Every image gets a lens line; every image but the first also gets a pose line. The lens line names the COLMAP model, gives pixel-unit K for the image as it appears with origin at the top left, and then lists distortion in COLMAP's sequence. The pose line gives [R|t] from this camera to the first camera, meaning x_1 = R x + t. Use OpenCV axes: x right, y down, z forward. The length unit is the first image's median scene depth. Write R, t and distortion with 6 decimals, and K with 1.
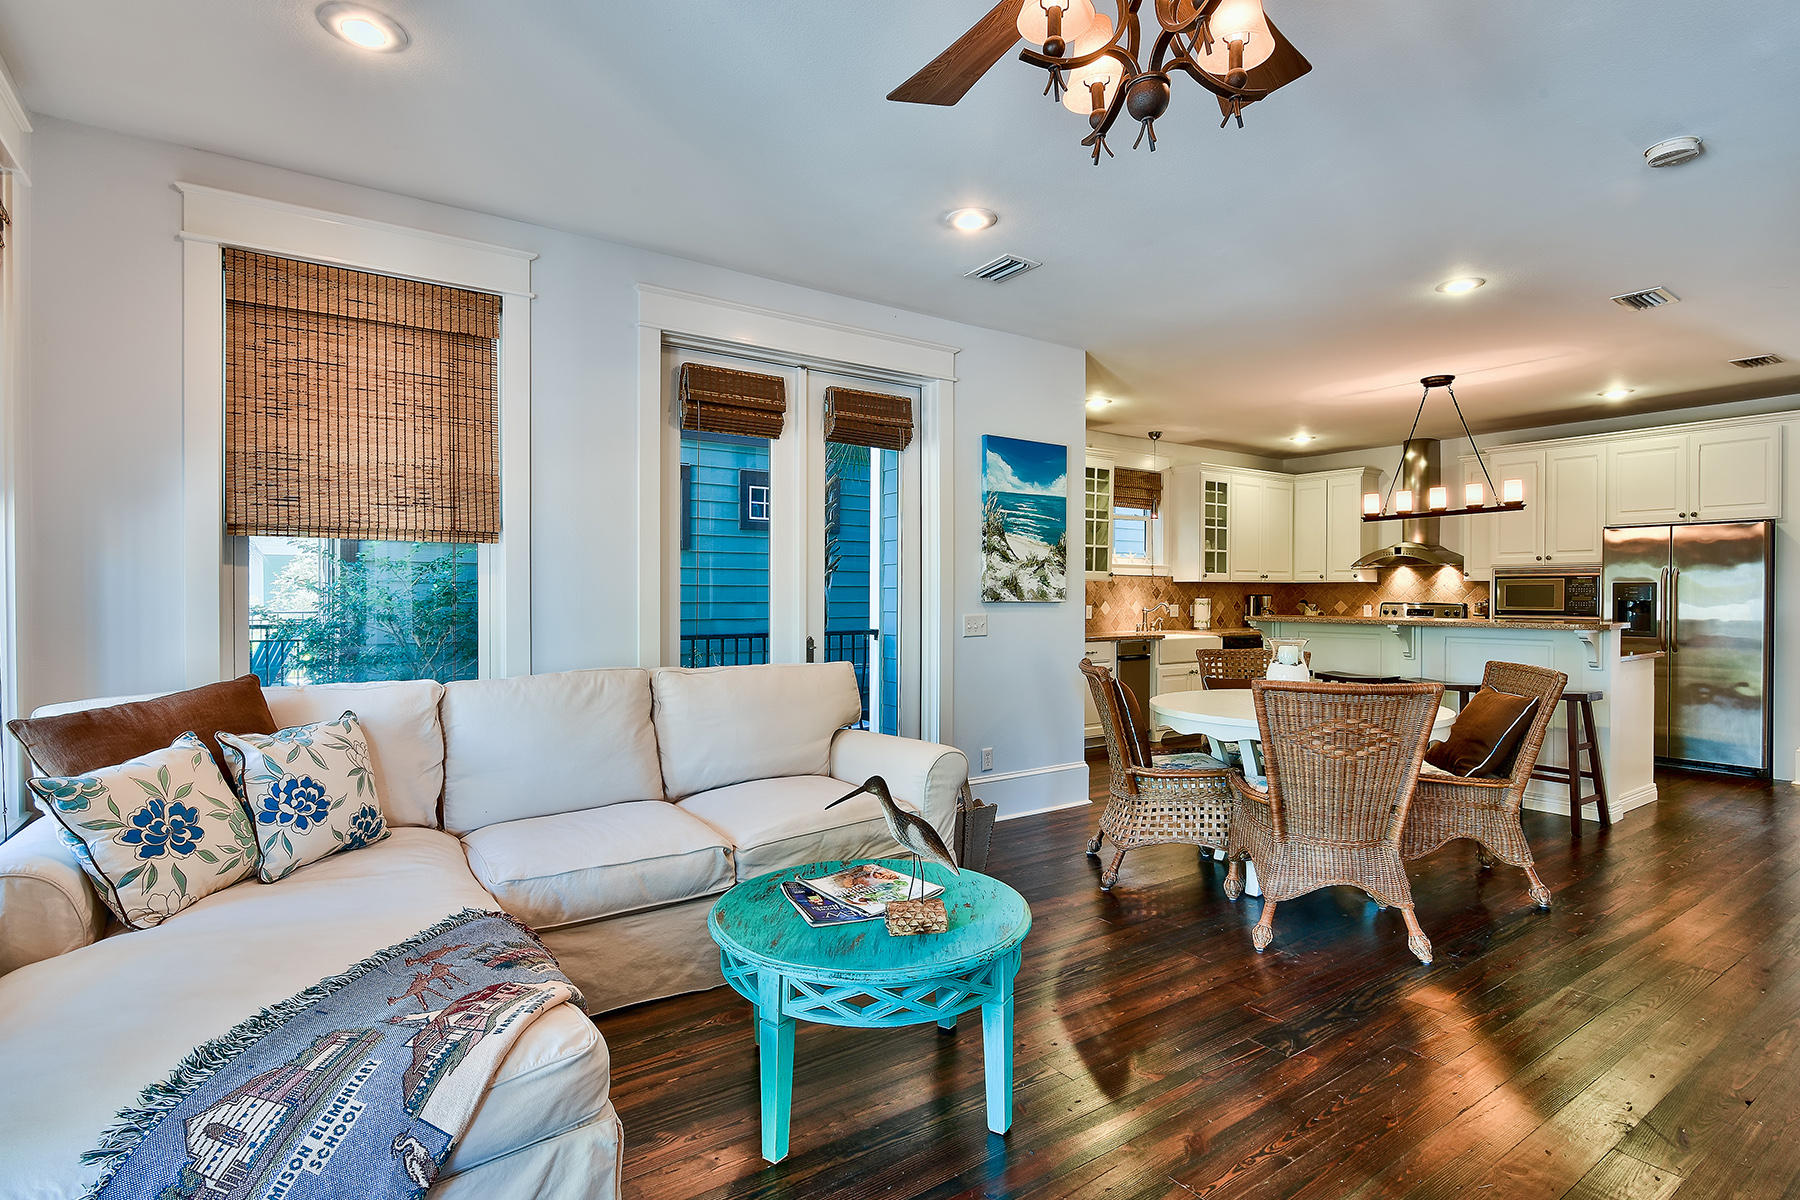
lens RADIAL K [[867.5, 0, 905.2], [0, 867.5, 596.5], [0, 0, 1]] dist [-0.003239, -0.000359]
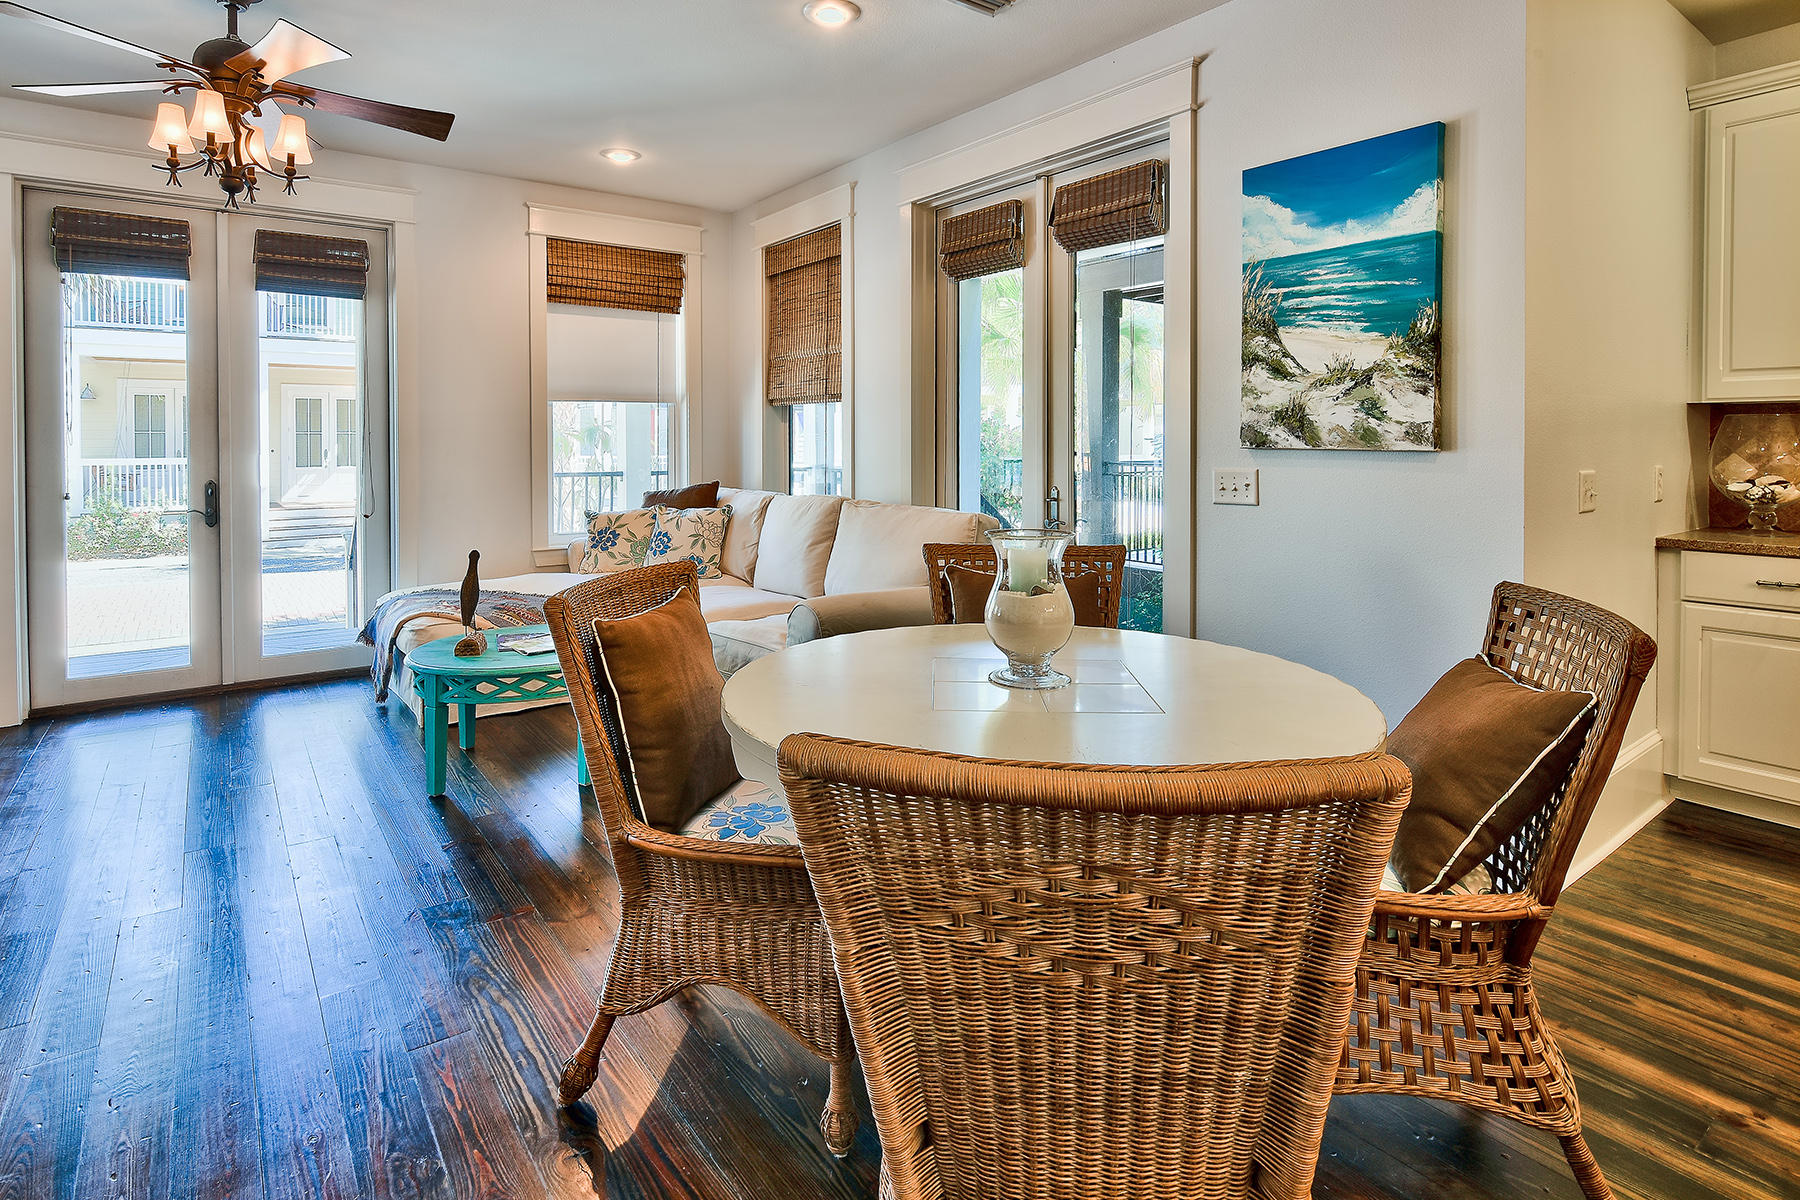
lens RADIAL K [[918.4, 0, 913.9], [0, 918.4, 464.6], [0, 0, 1]] dist [0.002867, -0.000968]
pose [[0.062717, 0.023769, -0.997748, 0.701450], [-0.003609, 0.999715, 0.023589, 0.003346], [0.998025, 0.002121, 0.062785, 0.711924]]
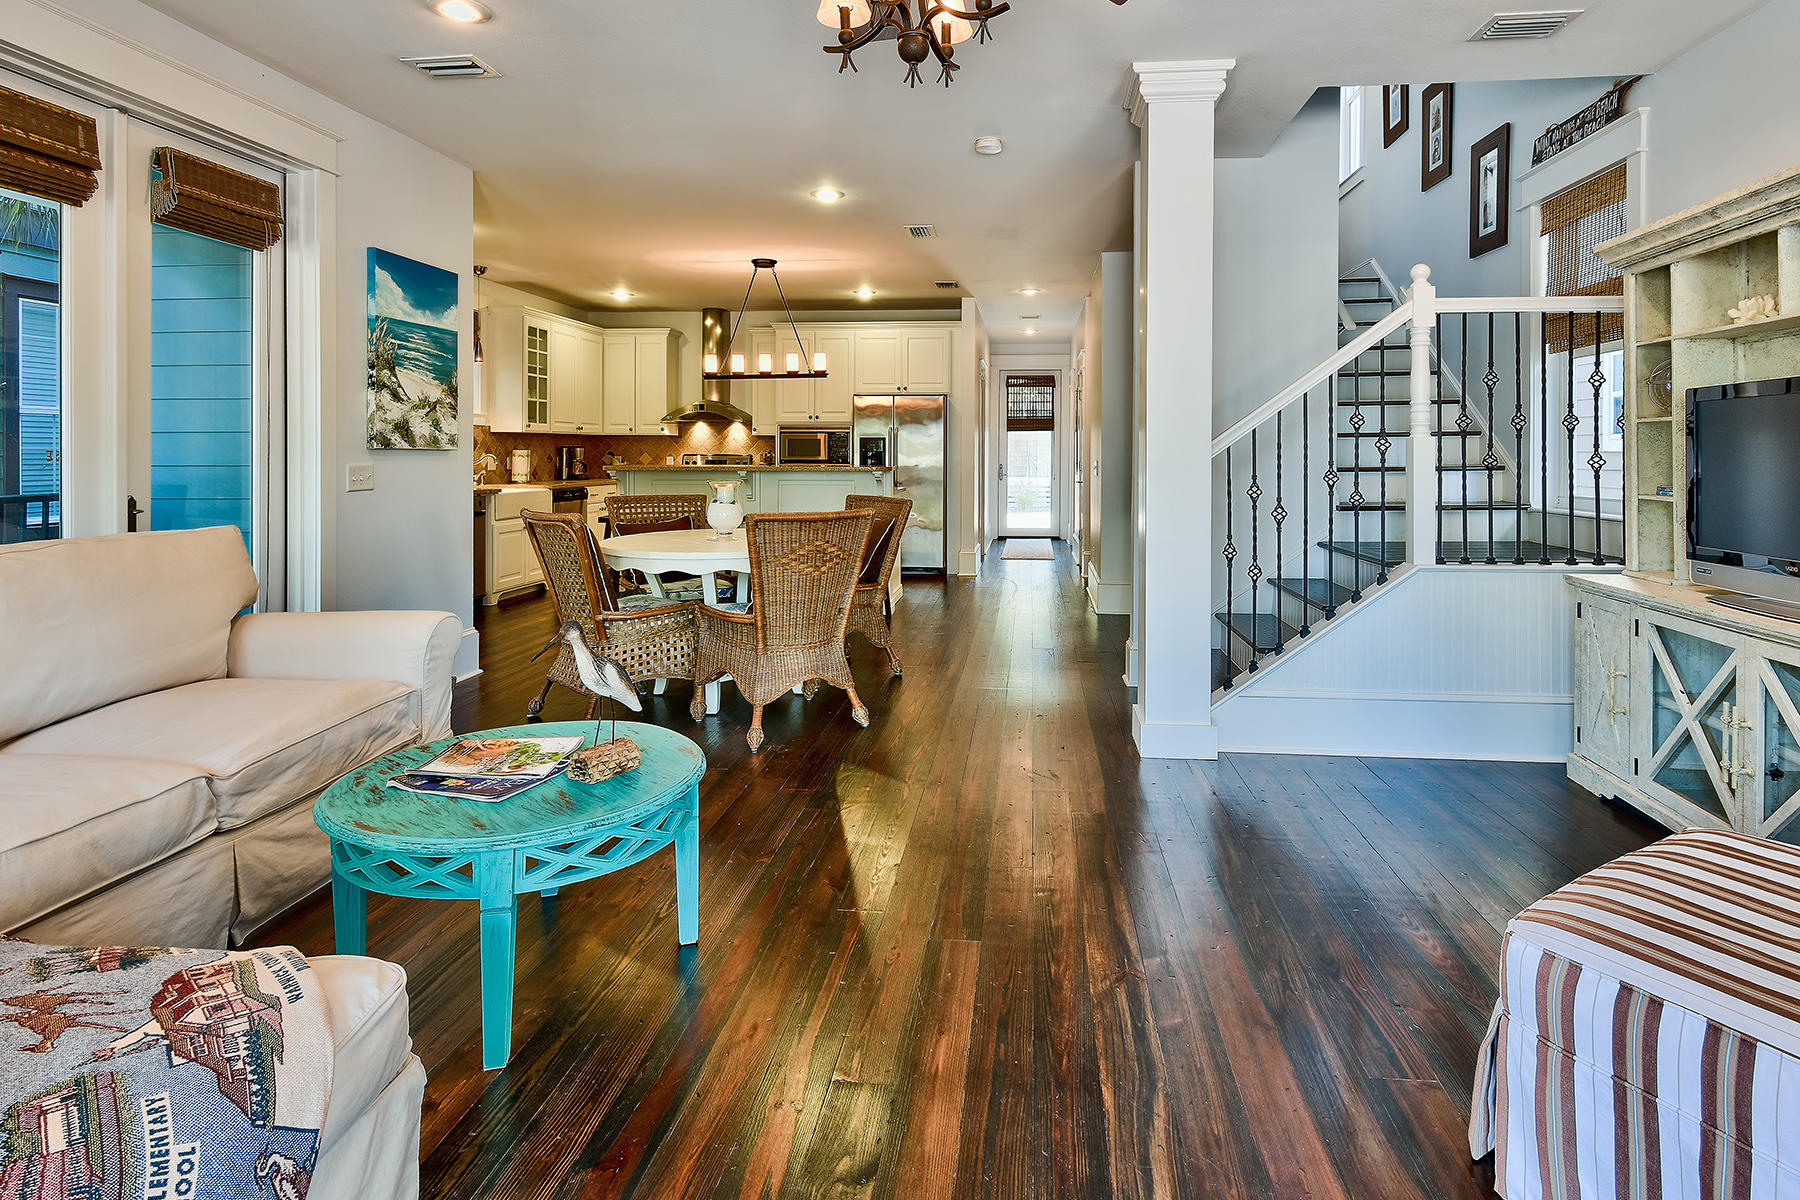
lens RADIAL K [[918.4, 0, 928.5], [0, 918.4, 453.4], [0, 0, 1]] dist [0.002867, -0.000968]
pose [[0.654147, -0.000662, 0.756367, -0.219735], [0.000712, 1.000000, 0.000260, 0.010668], [-0.756367, 0.000368, 0.654147, 0.022144]]
